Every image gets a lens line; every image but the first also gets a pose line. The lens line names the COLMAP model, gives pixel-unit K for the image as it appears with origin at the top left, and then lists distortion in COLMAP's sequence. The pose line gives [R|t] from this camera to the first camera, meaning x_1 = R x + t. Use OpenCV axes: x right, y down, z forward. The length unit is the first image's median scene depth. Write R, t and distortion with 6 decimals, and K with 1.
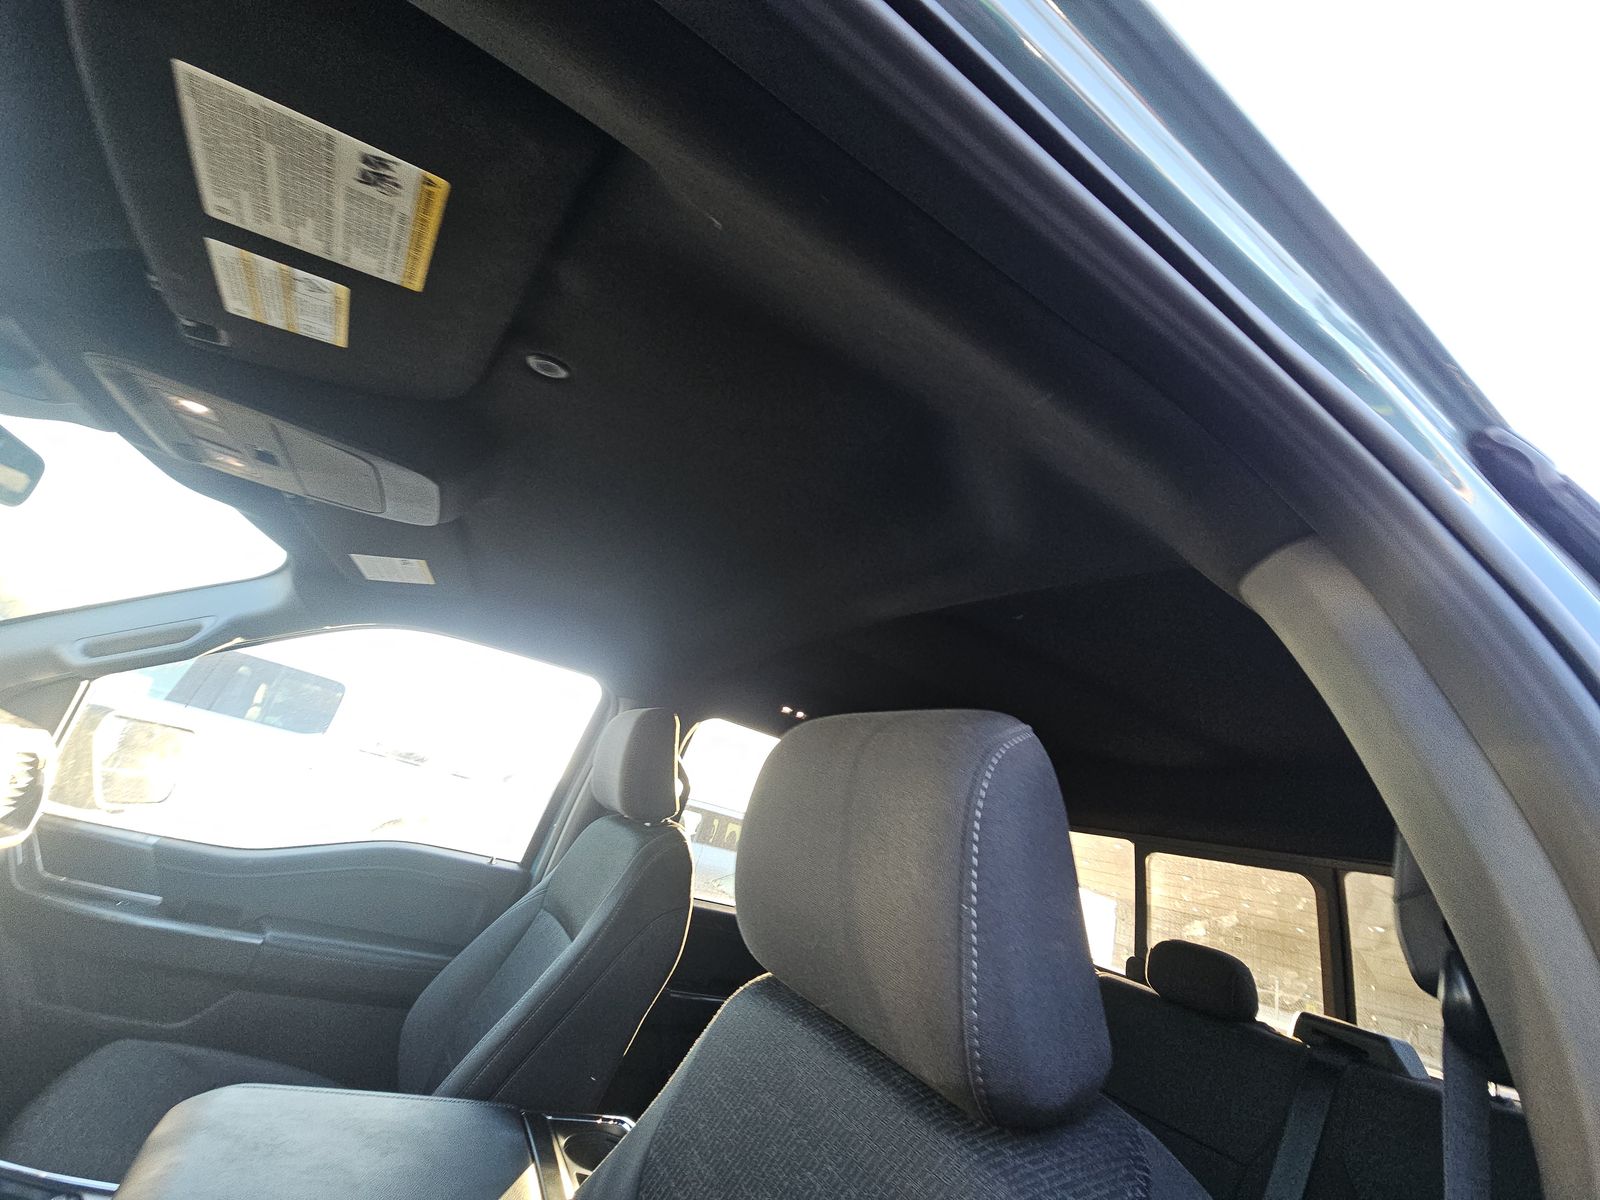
lens RADIAL K [[668.7, 0, 807.8], [0, 668.7, 601.9], [0, 0, 1]] dist [0.002682, -0.004438]
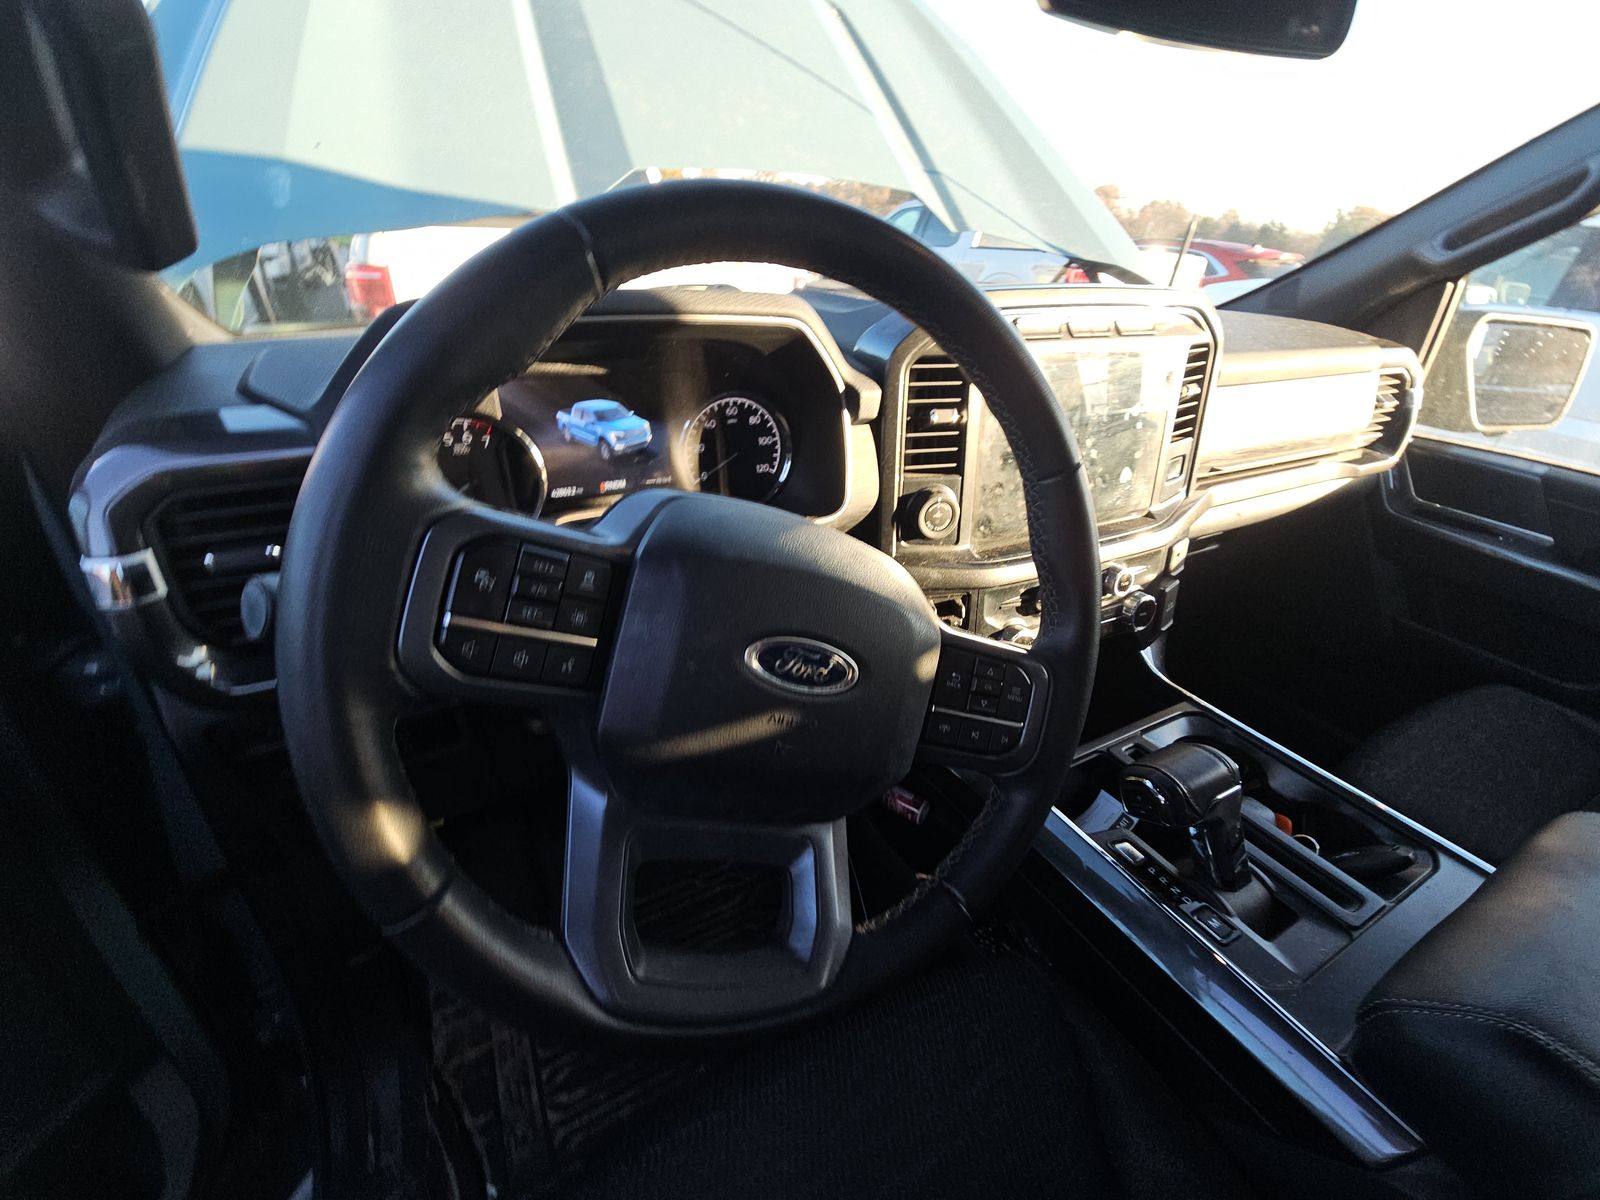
lens RADIAL K [[668.7, 0, 797.8], [0, 668.7, 619.3], [0, 0, 1]] dist [0.002682, -0.004438]
pose [[-0.004785, 0.263648, -0.964607, -0.164728], [0.308591, 0.917928, 0.249359, 0.048631], [0.951183, -0.296476, -0.085751, 0.174885]]
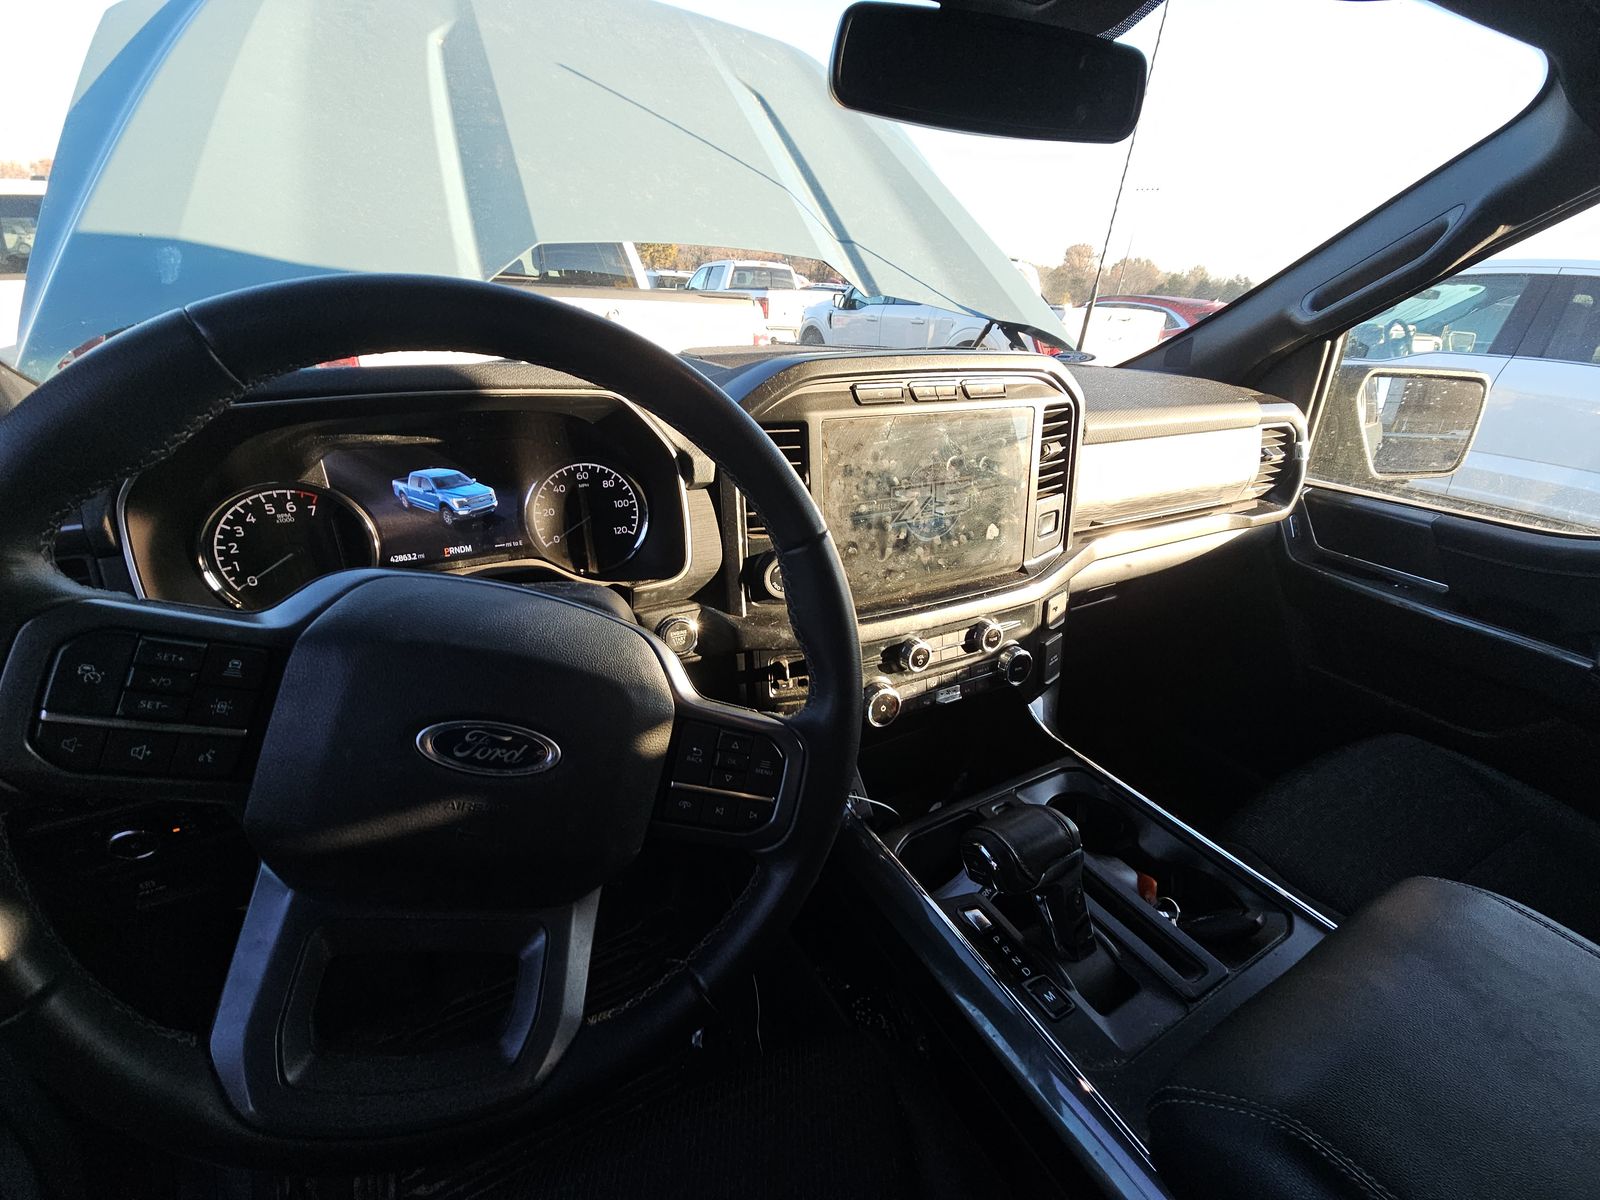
lens RADIAL K [[668.7, 0, 793.2], [0, 668.7, 616.7], [0, 0, 1]] dist [0.002682, -0.004438]
pose [[0.003140, 0.194614, -0.980875, -0.170376], [0.318392, 0.929639, 0.185467, 0.075579], [0.947954, -0.312885, -0.059045, 0.298405]]
